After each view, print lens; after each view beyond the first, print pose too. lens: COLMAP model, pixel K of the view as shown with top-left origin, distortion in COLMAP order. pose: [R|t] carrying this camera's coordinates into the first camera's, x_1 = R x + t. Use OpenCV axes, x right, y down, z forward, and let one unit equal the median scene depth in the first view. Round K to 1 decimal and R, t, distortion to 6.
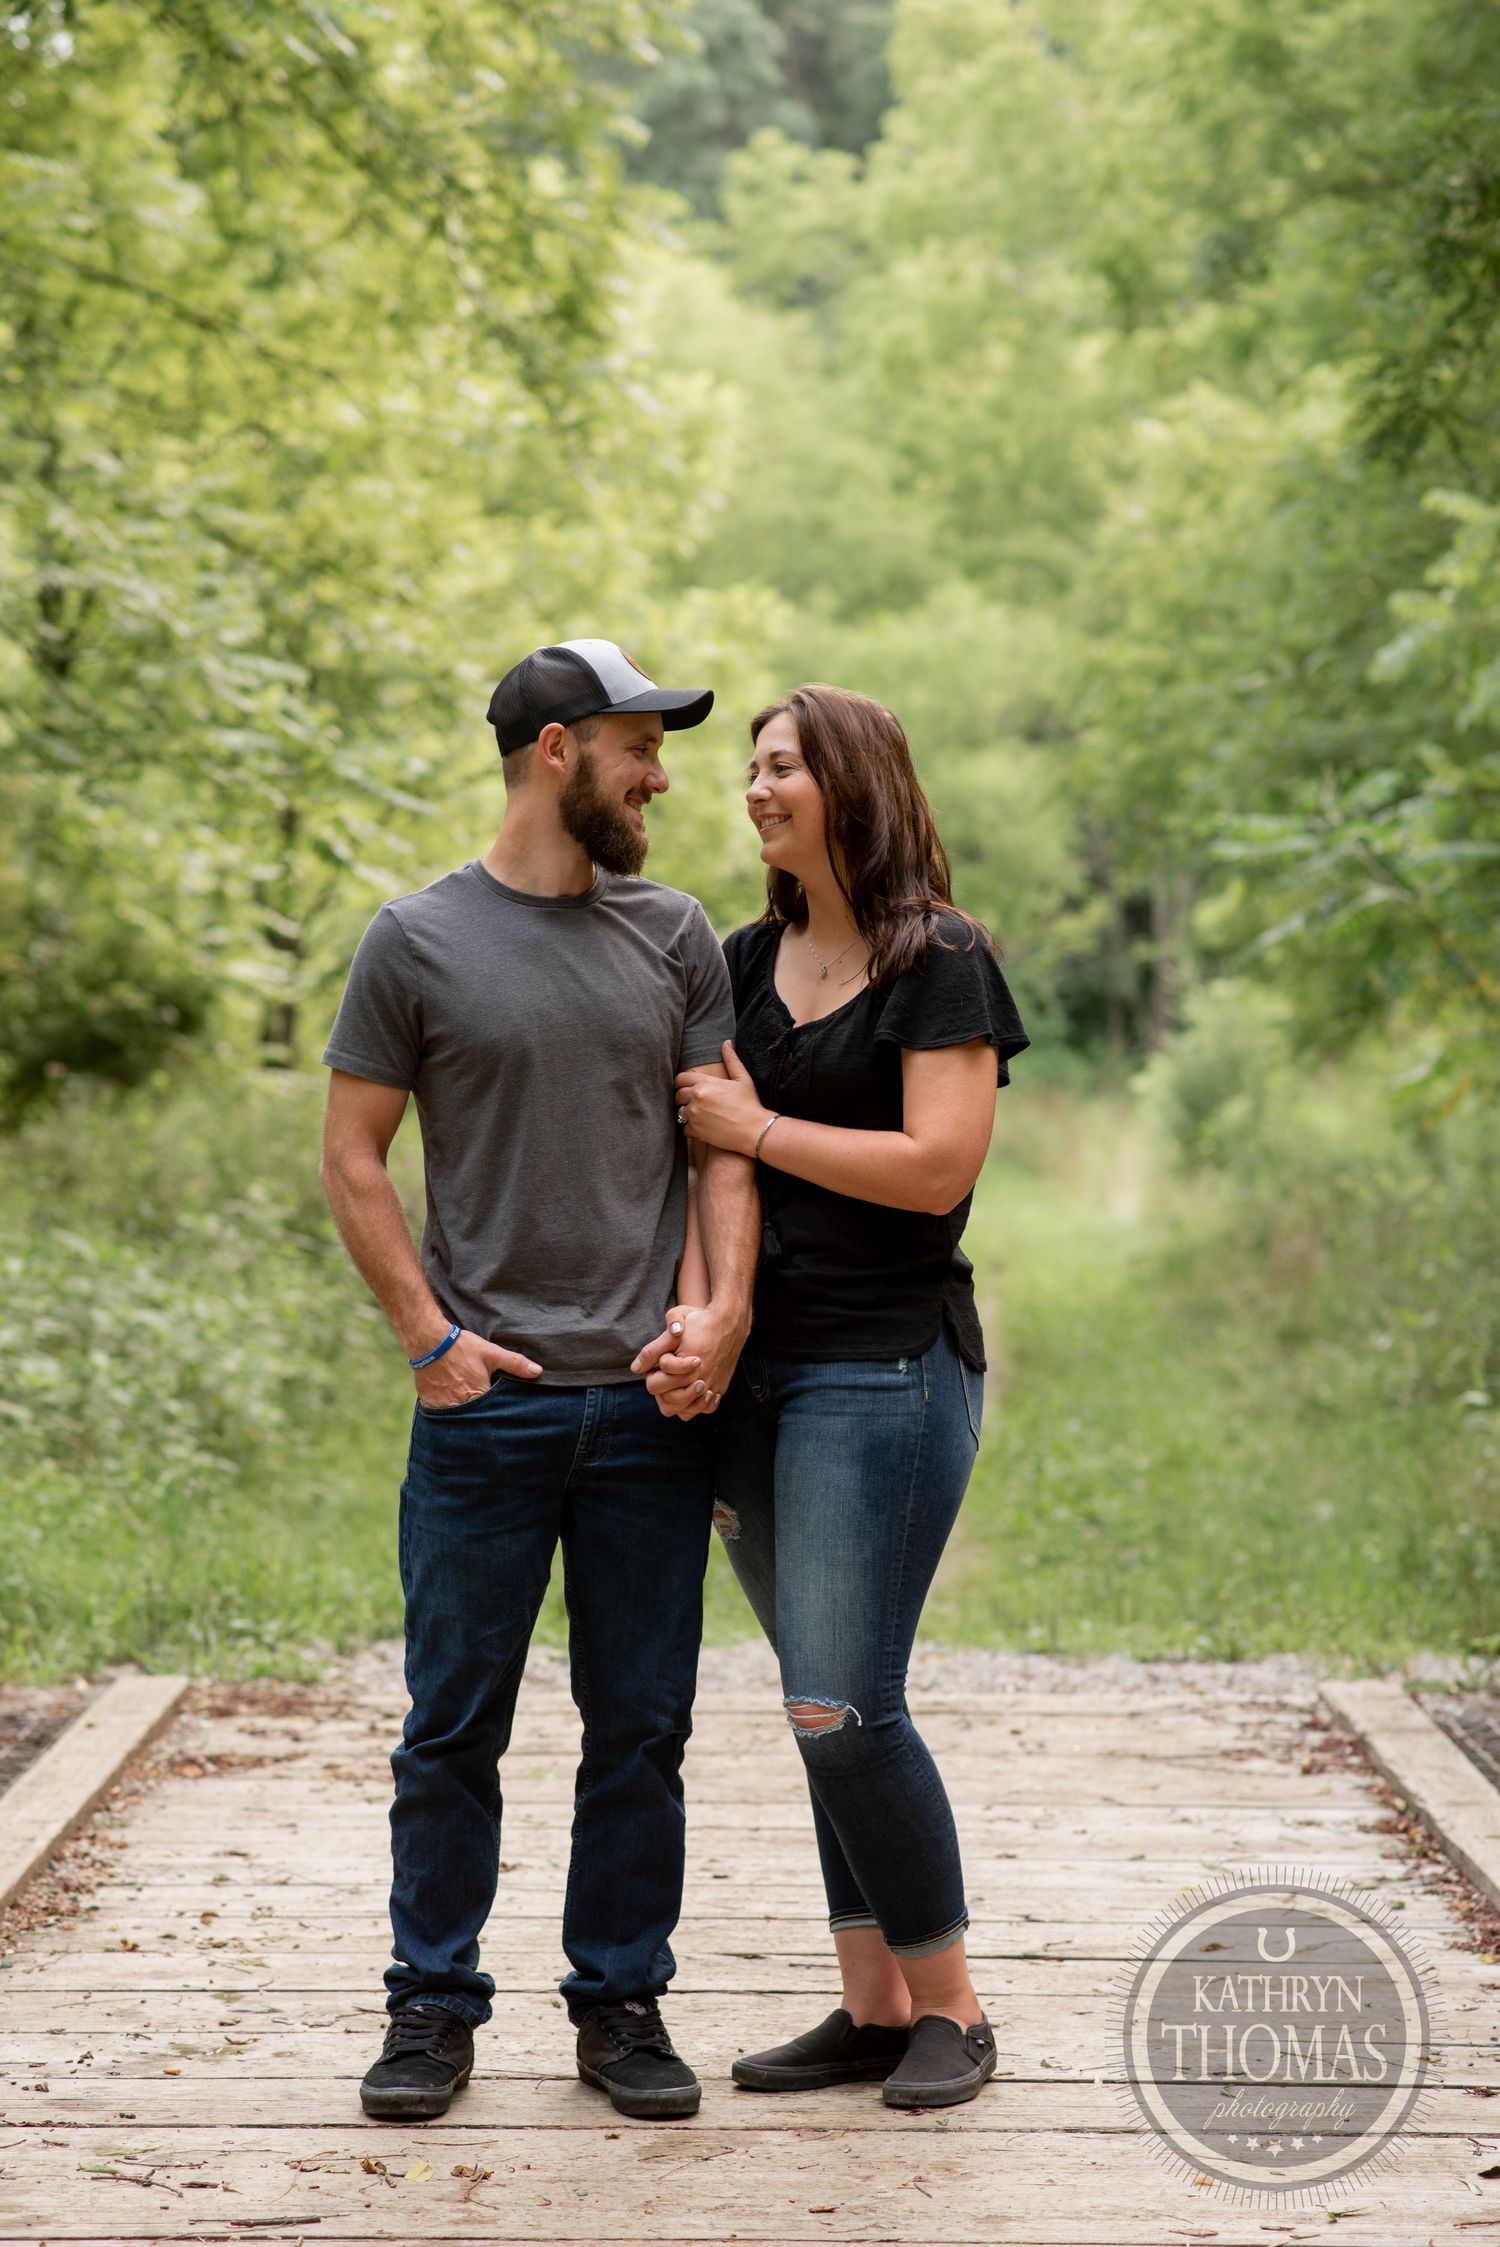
lens RADIAL K [[5537.2, 0, 687.8], [0, 5537.2, 1168.0], [0, 0, 1]] dist [0.042242, 1.079208]
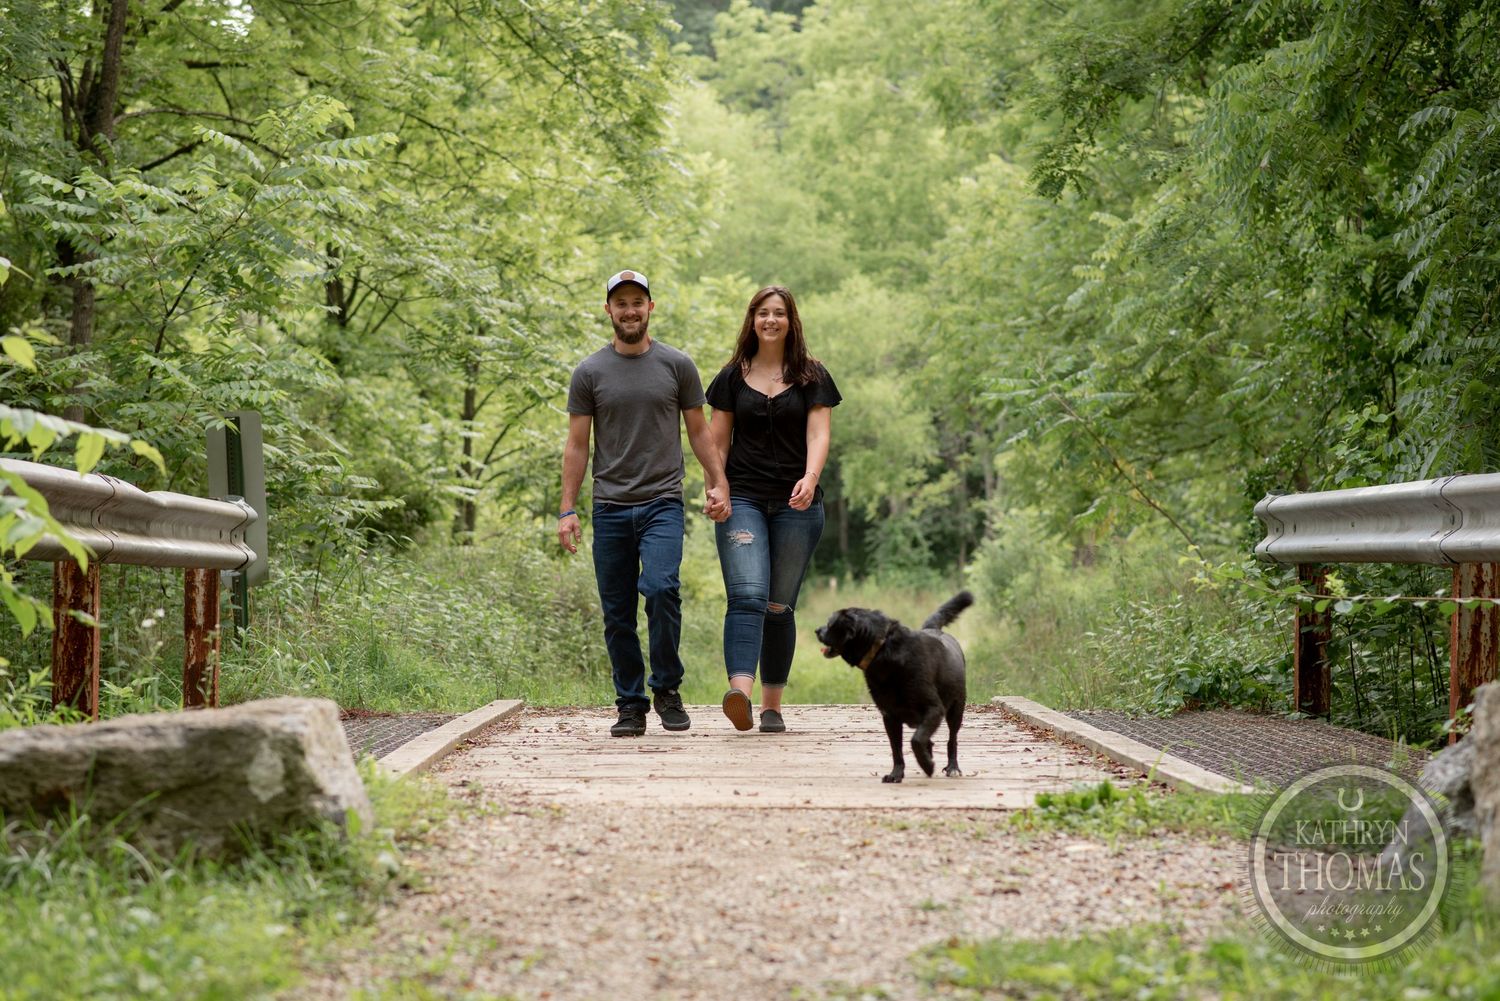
lens RADIAL K [[3696.4, 0, 716.9], [0, 3696.4, 534.5], [0, 0, 1]] dist [0.042242, 1.079208]
pose [[0.999926, -0.009441, 0.007658, -0.006508], [0.009726, 0.999230, -0.038021, 0.031268], [-0.007293, 0.038093, 0.999248, -0.234270]]
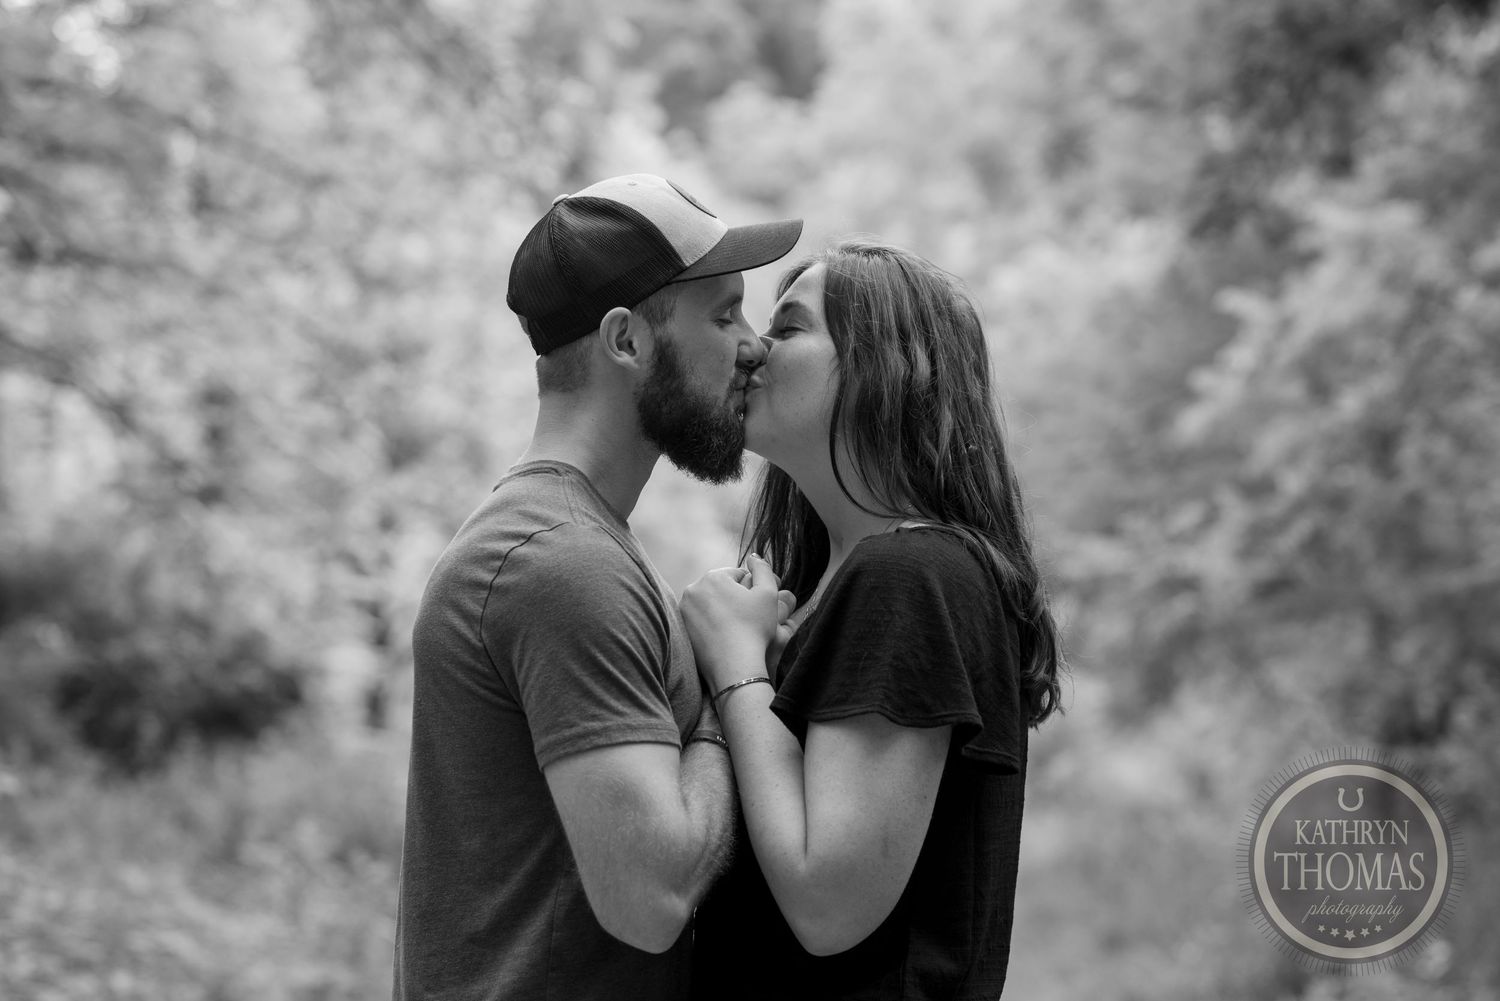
lens RADIAL K [[3696.4, 0, 716.9], [0, 3696.4, 534.5], [0, 0, 1]] dist [0.042242, 1.079208]
pose [[0.999944, 0.008312, 0.006478, 0.008037], [-0.007834, 0.997476, -0.070567, -0.003232], [-0.007048, 0.070512, 0.997486, 0.114373]]
